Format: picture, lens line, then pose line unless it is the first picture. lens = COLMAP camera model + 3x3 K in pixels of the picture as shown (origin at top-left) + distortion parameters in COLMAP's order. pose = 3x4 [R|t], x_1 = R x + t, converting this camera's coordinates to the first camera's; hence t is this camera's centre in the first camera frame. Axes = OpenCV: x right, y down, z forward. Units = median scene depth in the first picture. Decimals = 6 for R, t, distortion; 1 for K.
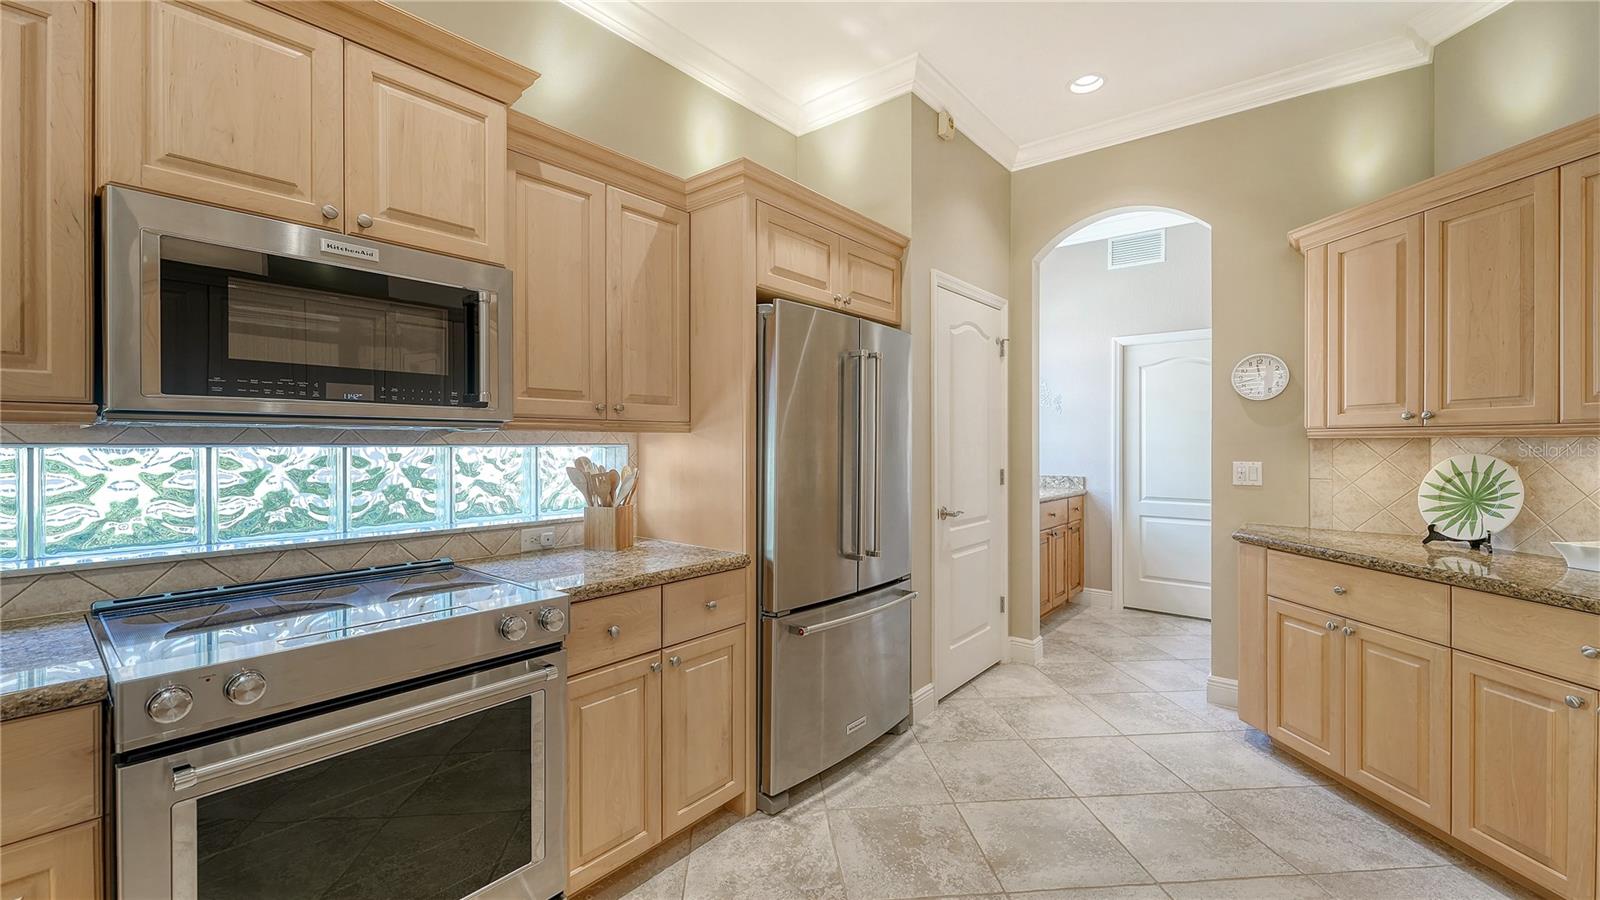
lens RADIAL K [[648.7, 0, 809.3], [0, 648.7, 443.4], [0, 0, 1]] dist [0.022811, -0.001912]
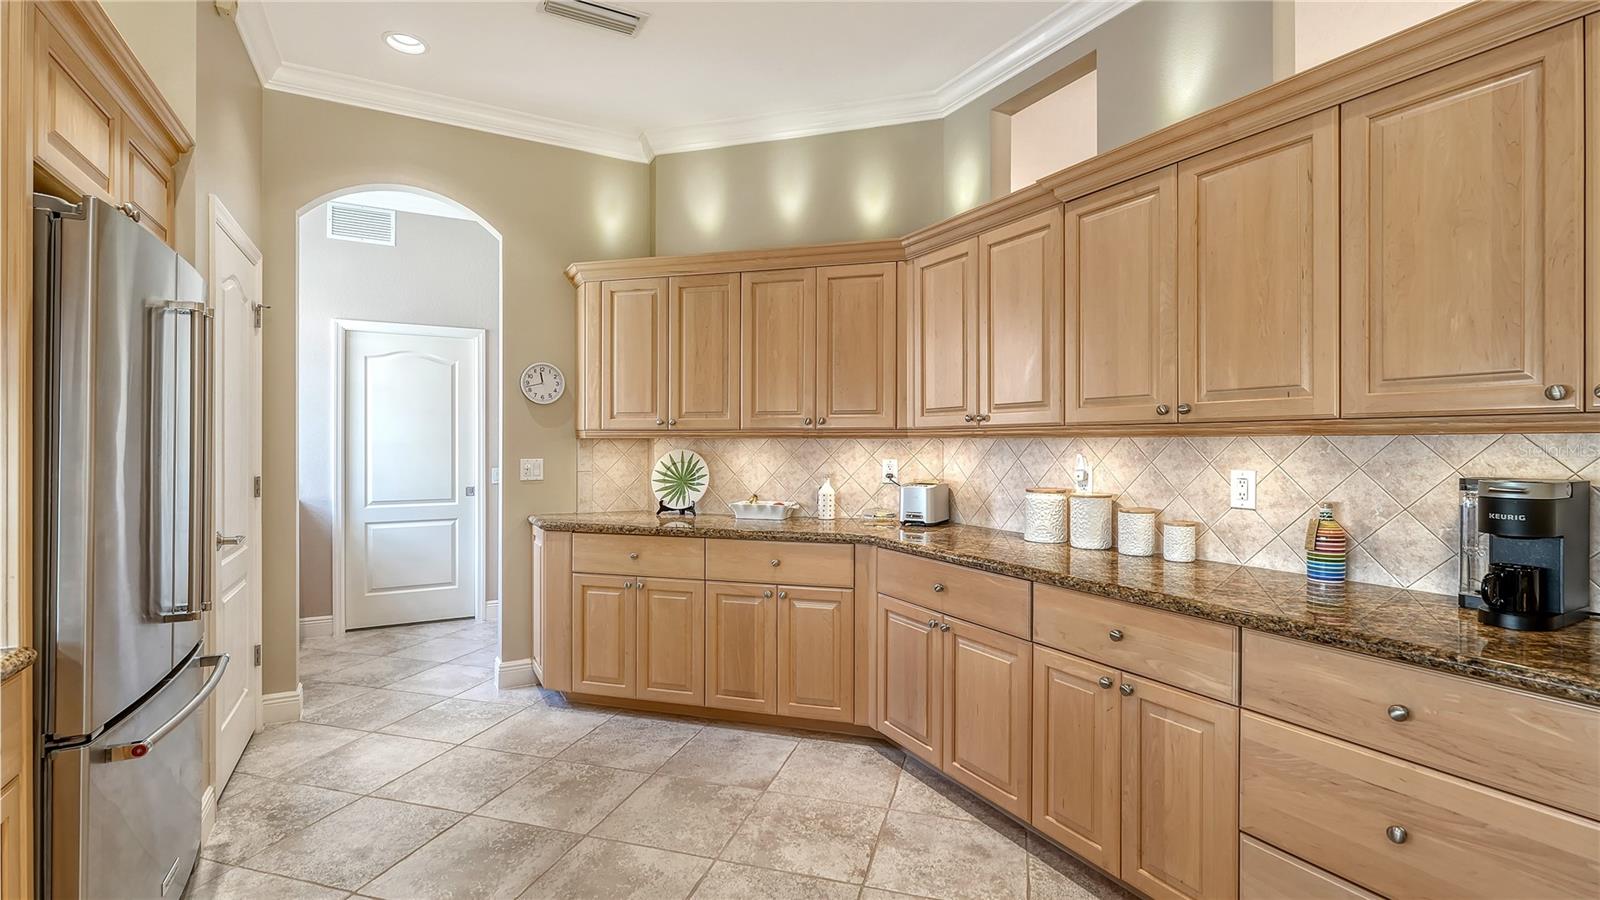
lens RADIAL K [[732.2, 0, 782.9], [0, 732.2, 443.3], [0, 0, 1]] dist [0.009702, 0.001153]
pose [[0.400955, -0.003374, 0.916092, -0.350162], [0.000720, 0.999994, 0.003368, -0.002622], [-0.916098, -0.000690, 0.400955, 0.140117]]
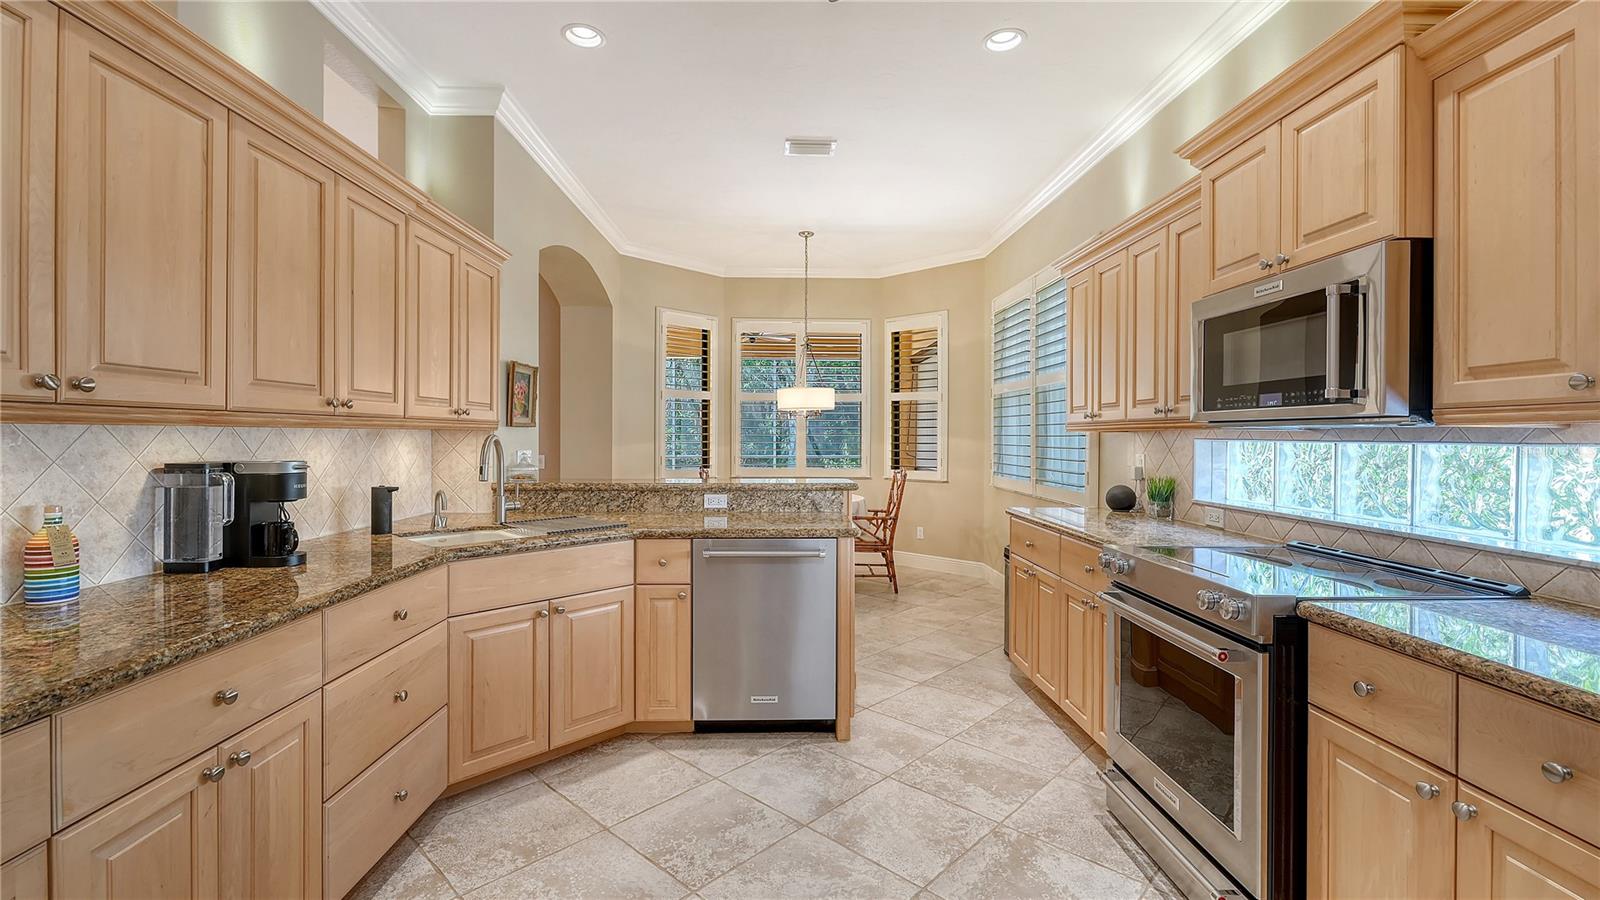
lens RADIAL K [[691.5, 0, 802.0], [0, 691.5, 438.0], [0, 0, 1]] dist [-0.007007, -0.001793]
pose [[-0.753543, -0.002901, -0.657392, 0.483211], [-0.006533, 0.999974, 0.003076, -0.001734], [0.657366, 0.006612, -0.753543, 0.794251]]
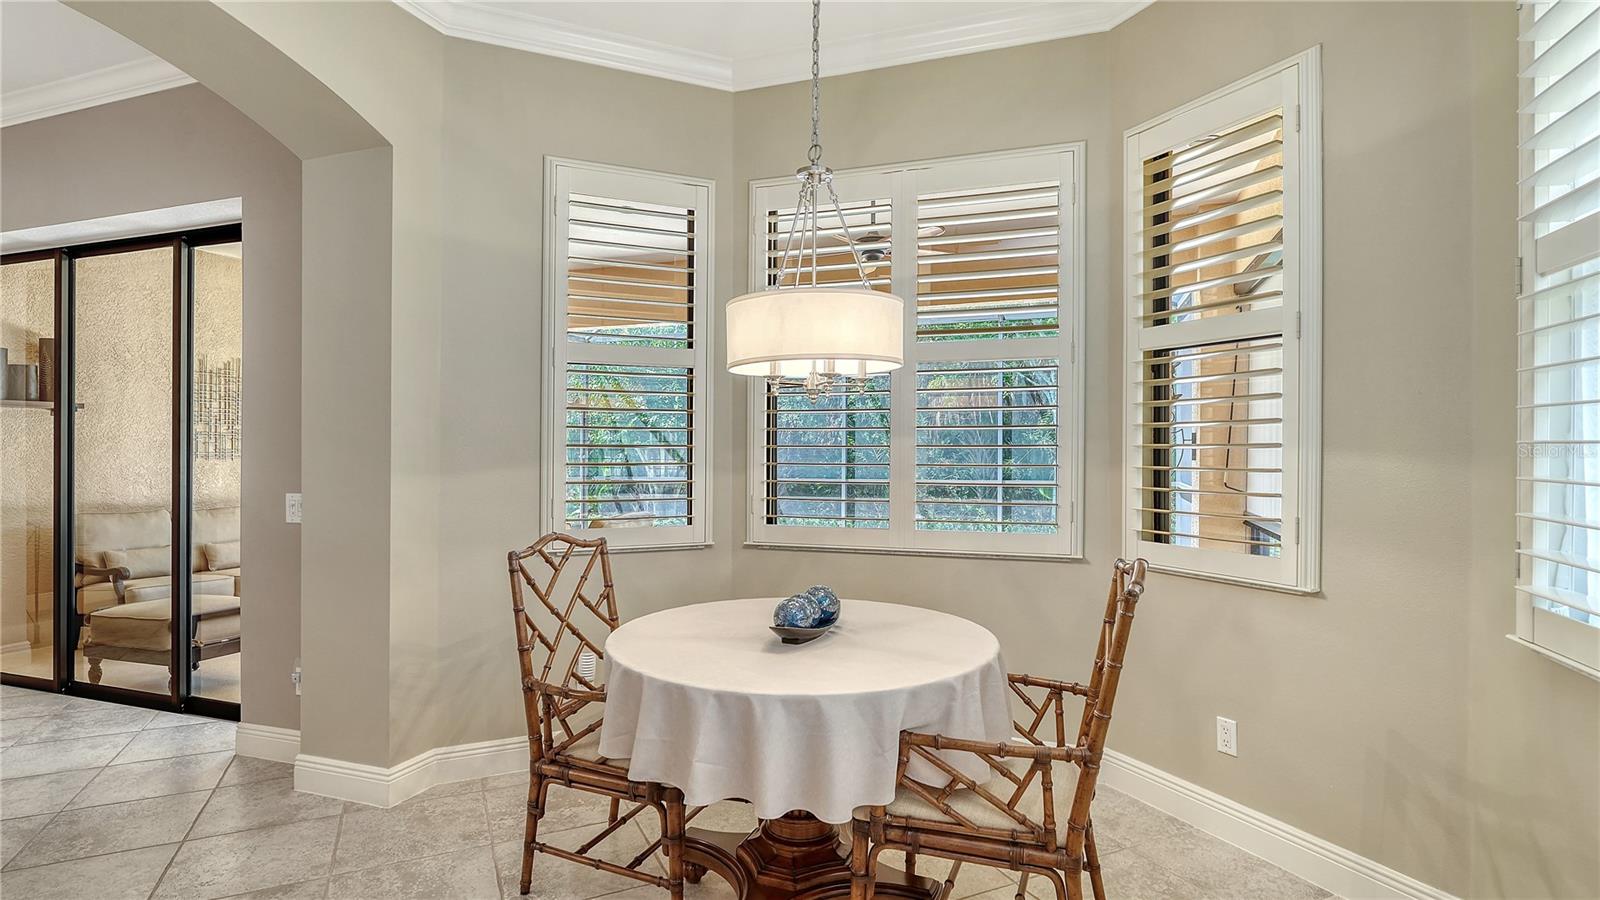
lens RADIAL K [[789.0, 0, 807.2], [0, 789.0, 468.9], [0, 0, 1]] dist [-0.014168, 0.001729]
pose [[-0.943724, 0.009134, -0.330608, -0.669608], [0.000158, 0.999631, 0.027168, -0.004017], [0.330734, 0.025587, -0.943377, -0.067525]]
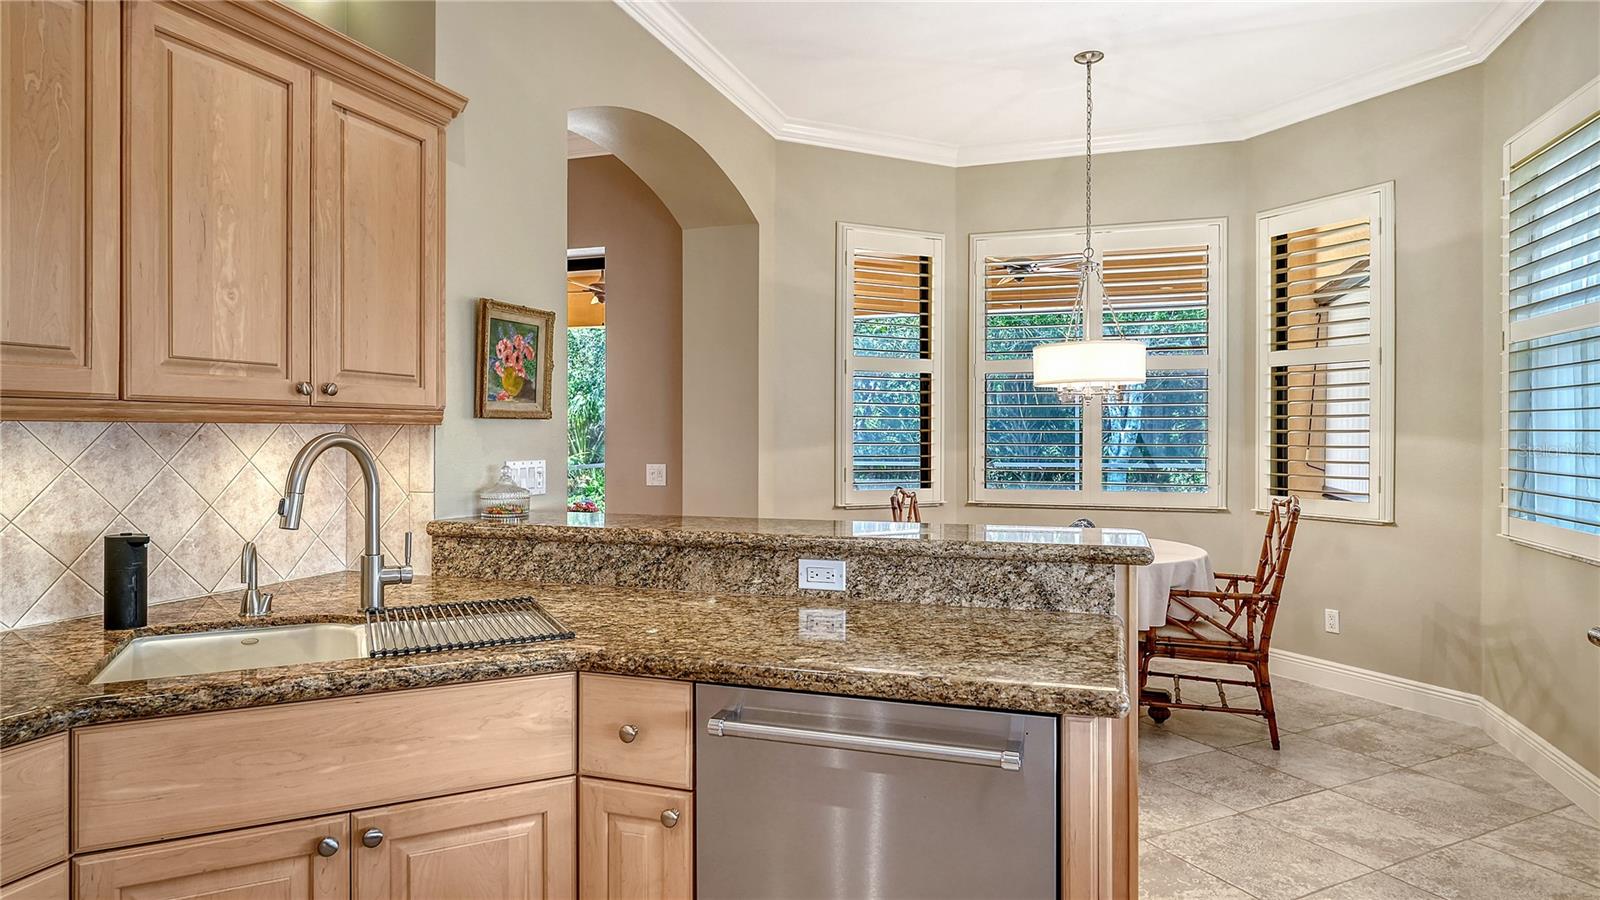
lens RADIAL K [[917.9, 0, 798.7], [0, 917.9, 442.1], [0, 0, 1]] dist [-0.000038, -0.003611]
pose [[-0.937108, 0.001249, -0.349037, 0.050251], [-0.002673, 0.999939, 0.010757, -0.002020], [0.349029, 0.011013, -0.937047, 0.450146]]
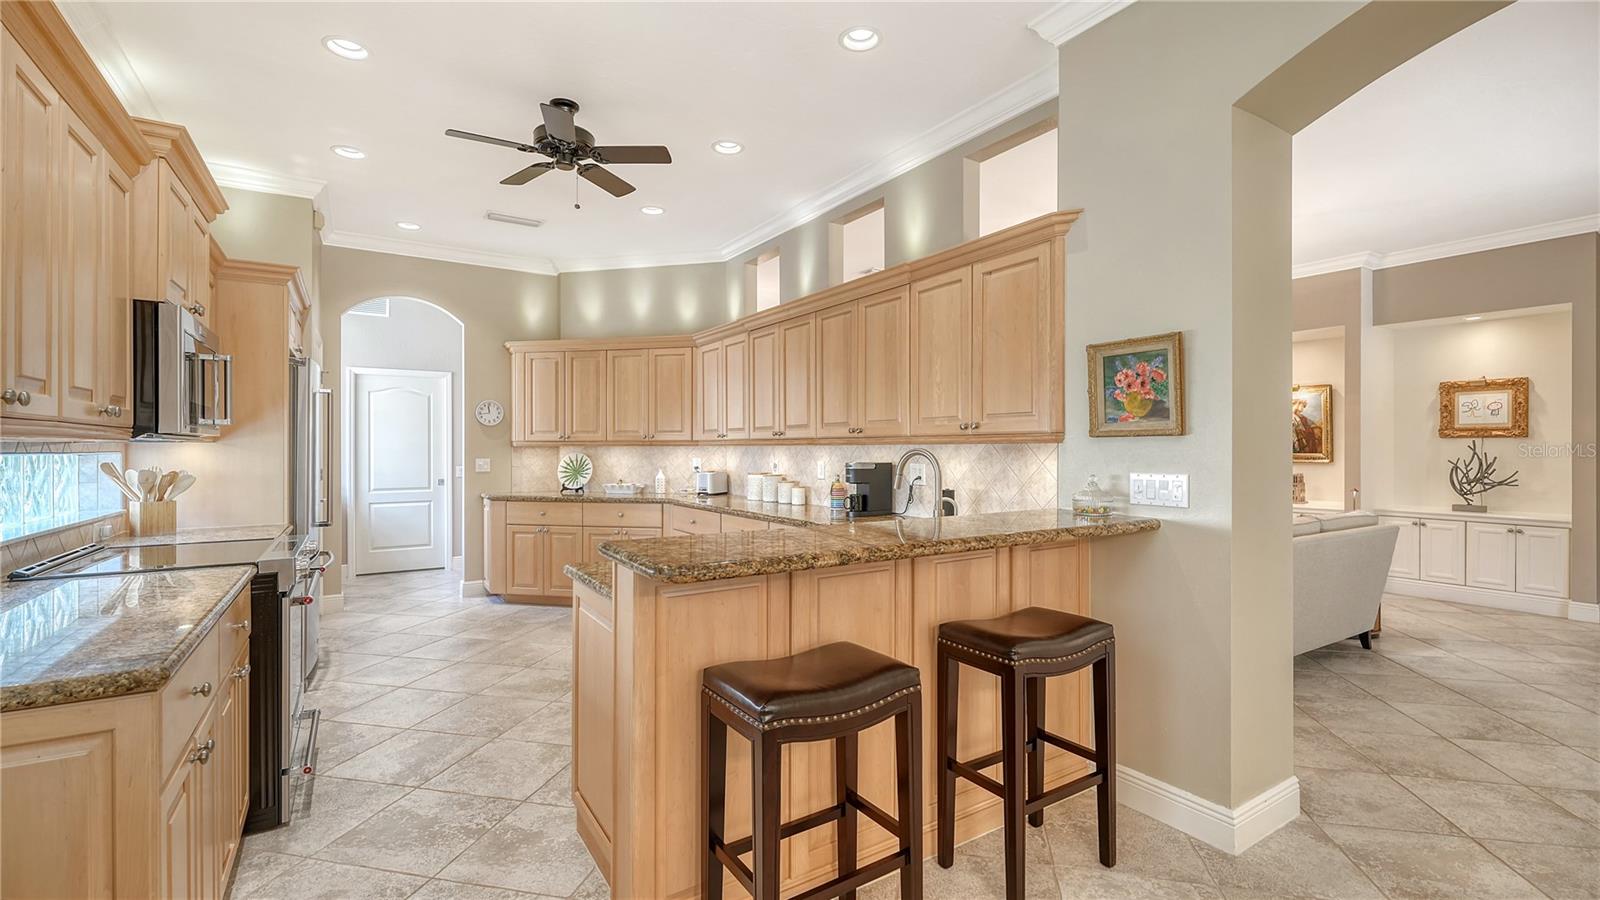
lens RADIAL K [[691.5, 0, 795.8], [0, 691.5, 455.4], [0, 0, 1]] dist [-0.007007, -0.001793]
pose [[0.322190, -0.010346, 0.946619, -1.025575], [0.000676, 0.999943, 0.010699, -0.001214], [-0.946675, -0.002807, 0.322178, -0.517159]]
